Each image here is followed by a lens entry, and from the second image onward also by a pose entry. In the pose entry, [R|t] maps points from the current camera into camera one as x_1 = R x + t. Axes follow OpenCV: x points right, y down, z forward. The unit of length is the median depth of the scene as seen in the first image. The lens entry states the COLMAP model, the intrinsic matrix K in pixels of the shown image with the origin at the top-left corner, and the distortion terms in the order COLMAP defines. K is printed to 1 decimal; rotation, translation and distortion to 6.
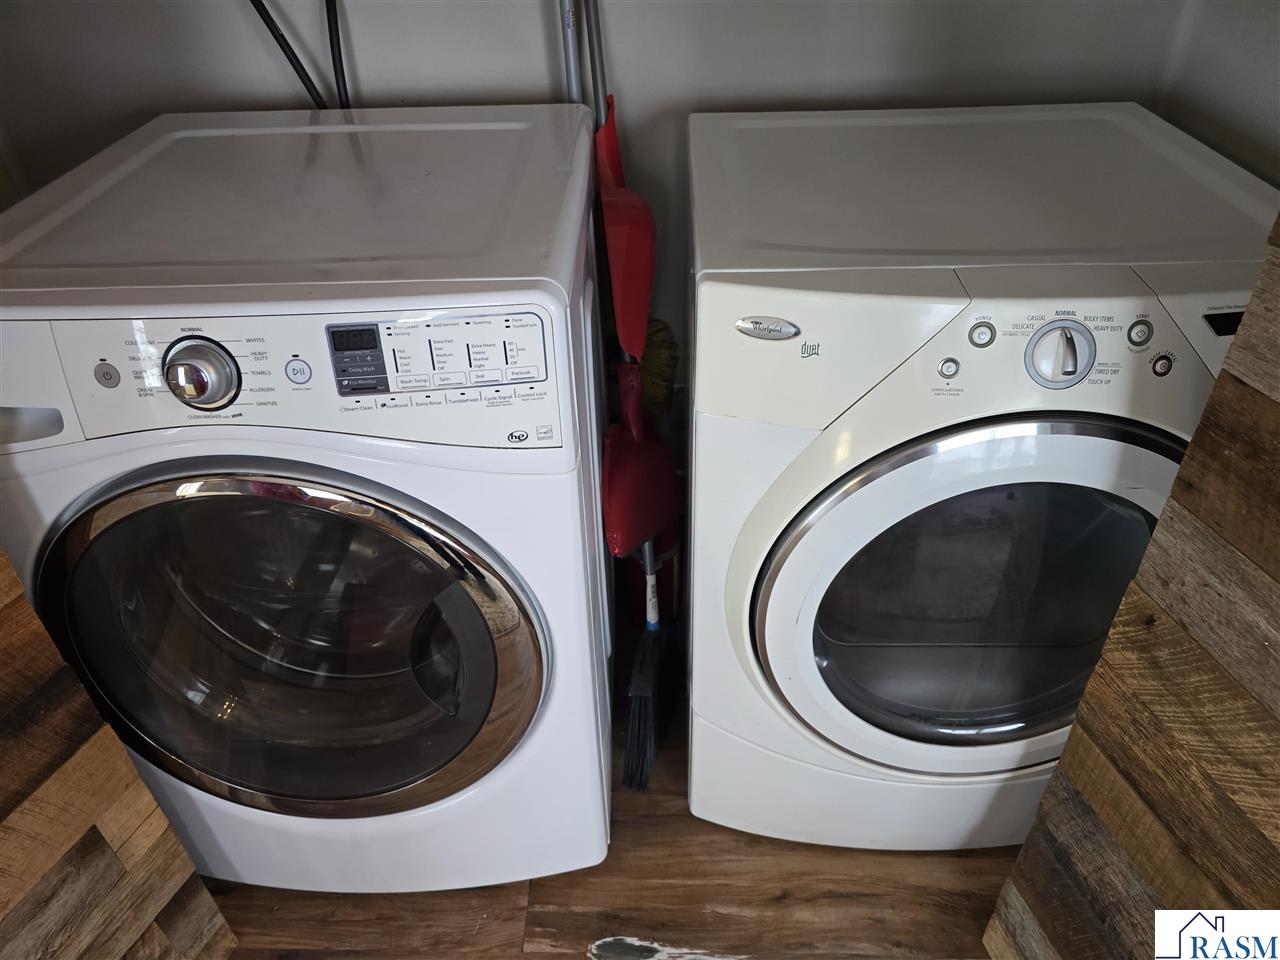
lens RADIAL K [[859.9, 0, 635.0], [0, 859.9, 496.2], [0, 0, 1]] dist [0.061997, -0.060553]
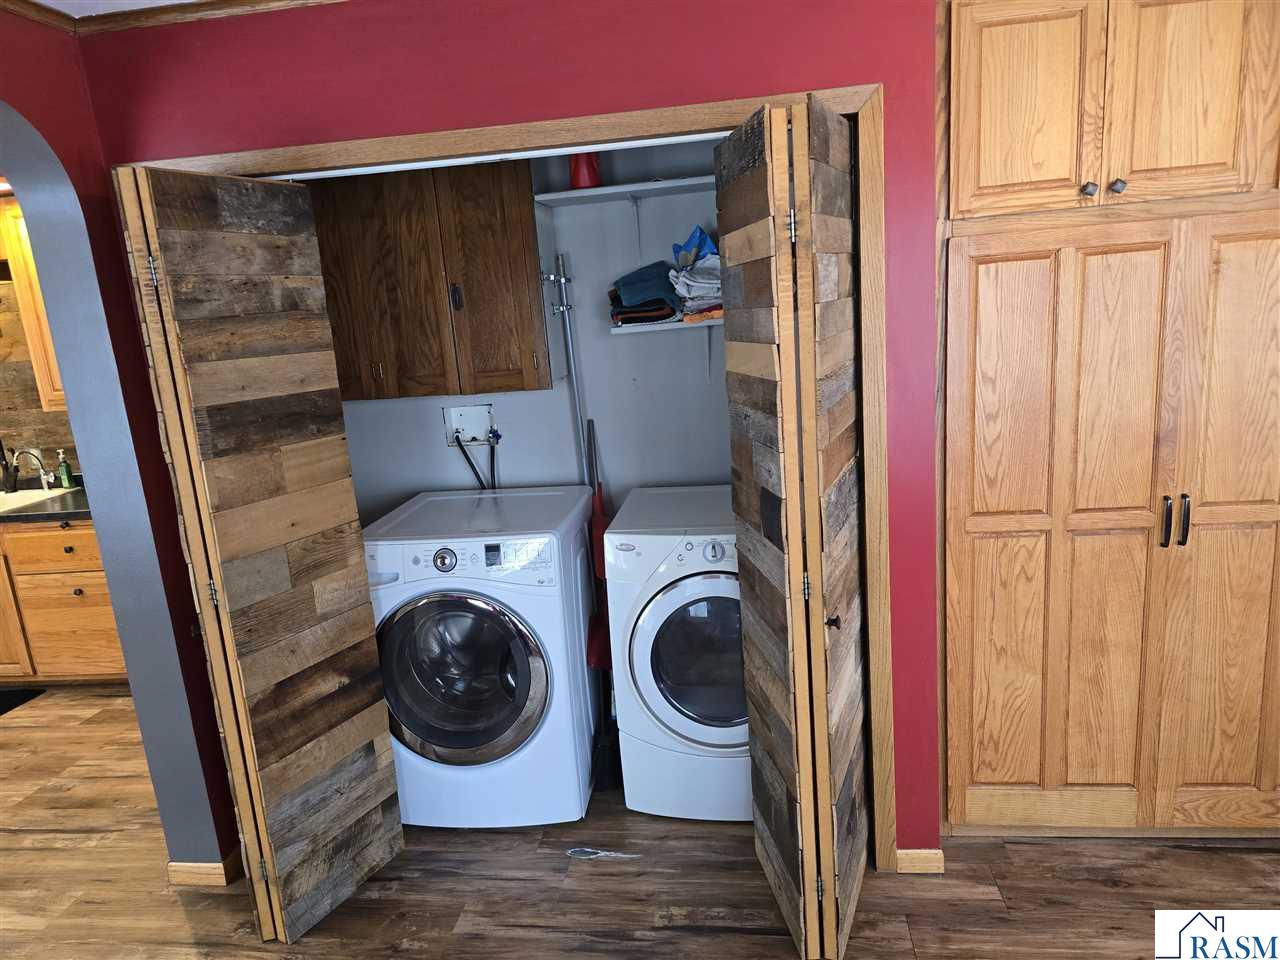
lens RADIAL K [[859.9, 0, 635.0], [0, 859.9, 496.2], [0, 0, 1]] dist [0.061997, -0.060553]
pose [[0.993146, -0.017683, -0.115539, 0.506393], [-0.031953, 0.909763, -0.413896, 0.835307], [0.112432, 0.414750, 0.902962, -1.683498]]
